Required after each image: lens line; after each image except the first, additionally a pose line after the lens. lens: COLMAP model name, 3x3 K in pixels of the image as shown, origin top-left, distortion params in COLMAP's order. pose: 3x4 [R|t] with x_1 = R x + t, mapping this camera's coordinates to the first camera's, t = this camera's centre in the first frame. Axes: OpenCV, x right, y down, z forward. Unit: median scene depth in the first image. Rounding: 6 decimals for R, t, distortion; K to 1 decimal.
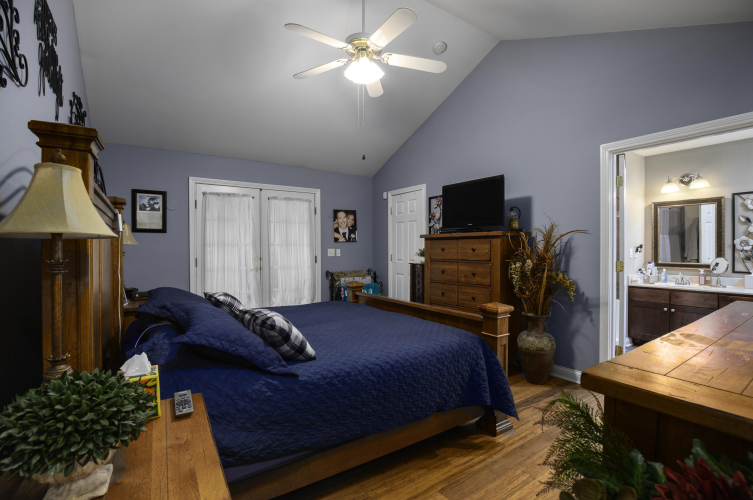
lens RADIAL K [[344.0, 0, 377.5], [0, 344.0, 247.9], [0, 0, 1]] dist [-0.002847, -0.000149]
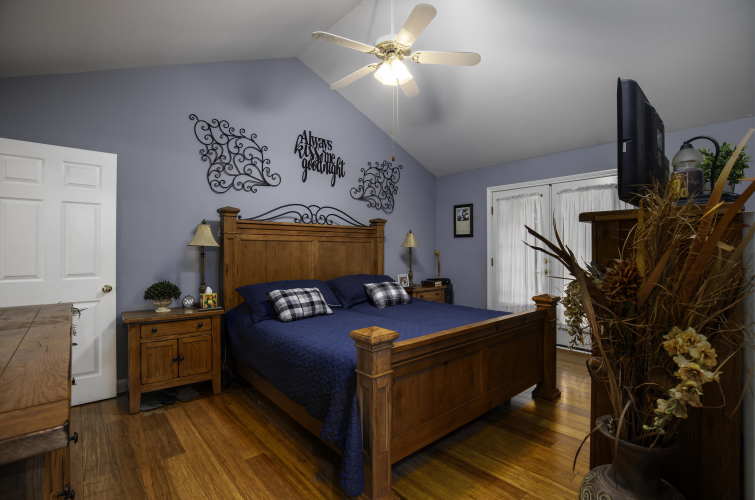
lens RADIAL K [[344.9, 0, 377.4], [0, 344.9, 250.3], [0, 0, 1]] dist [-0.002847, -0.000149]
pose [[0.123056, 0.003734, -0.992393, 0.578566], [-0.005874, 0.999978, 0.003034, 0.002234], [0.992382, 0.005456, 0.123075, 0.513284]]
